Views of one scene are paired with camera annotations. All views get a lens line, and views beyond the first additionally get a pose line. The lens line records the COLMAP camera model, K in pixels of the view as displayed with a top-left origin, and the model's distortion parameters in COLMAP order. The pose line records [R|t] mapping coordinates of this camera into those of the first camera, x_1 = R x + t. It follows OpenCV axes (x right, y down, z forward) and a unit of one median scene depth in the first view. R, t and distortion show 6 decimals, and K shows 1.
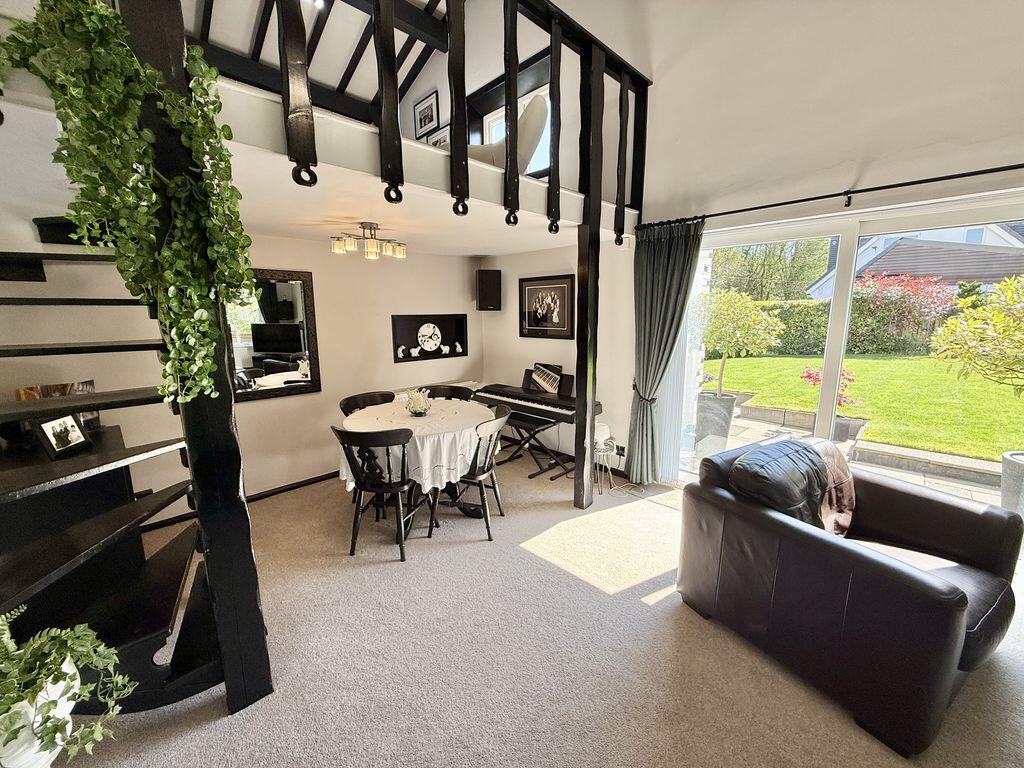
lens RADIAL K [[407.2, 0, 513.2], [0, 407.2, 384.8], [0, 0, 1]] dist [0.001069, -0.000081]
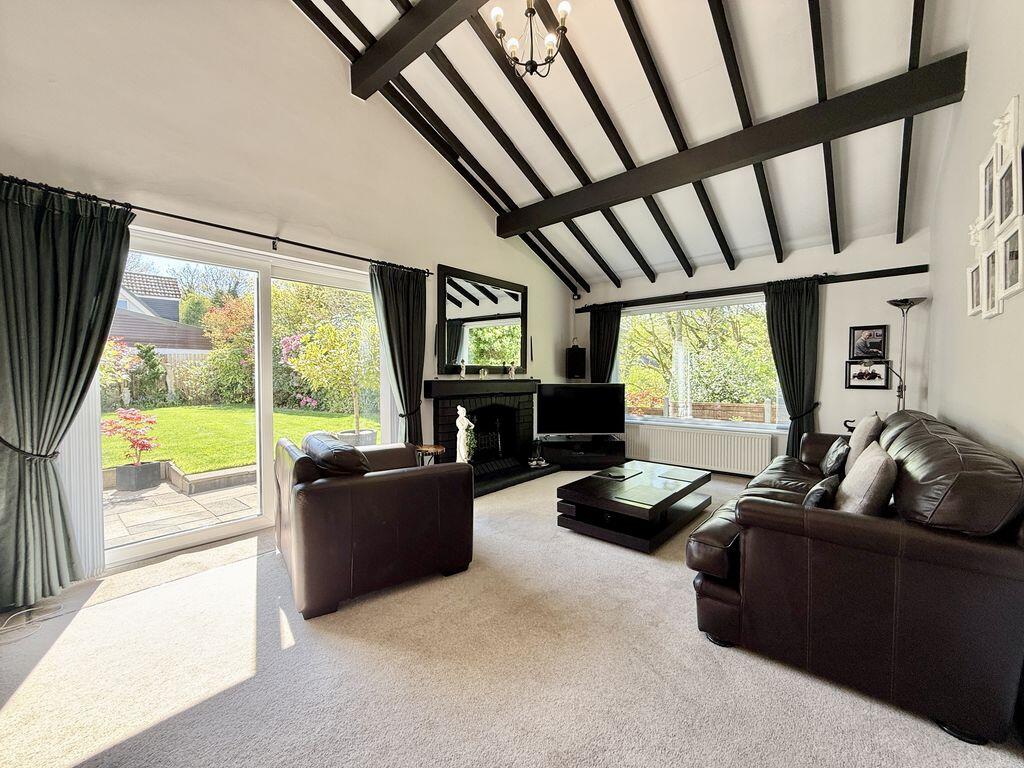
lens RADIAL K [[407.2, 0, 510.6], [0, 407.2, 382.3], [0, 0, 1]] dist [0.001069, -0.000081]
pose [[-0.068612, -0.014710, 0.997535, -0.438274], [0.185816, 0.982206, 0.027264, 0.054634], [-0.980186, 0.187229, -0.064658, 0.421562]]
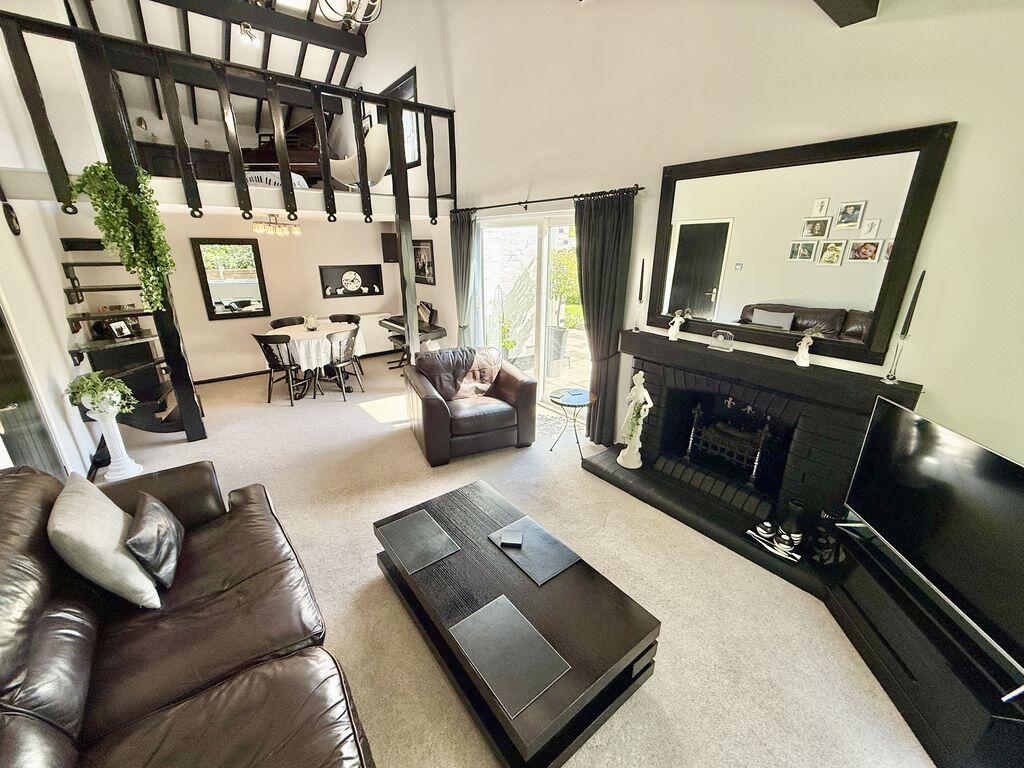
lens RADIAL K [[407.2, 0, 513.0], [0, 407.2, 383.5], [0, 0, 1]] dist [0.001069, -0.000081]
pose [[0.993145, 0.047842, -0.106651, 0.911742], [-0.031760, 0.988524, 0.147689, 0.018144], [0.112493, -0.143289, 0.983267, -0.698249]]
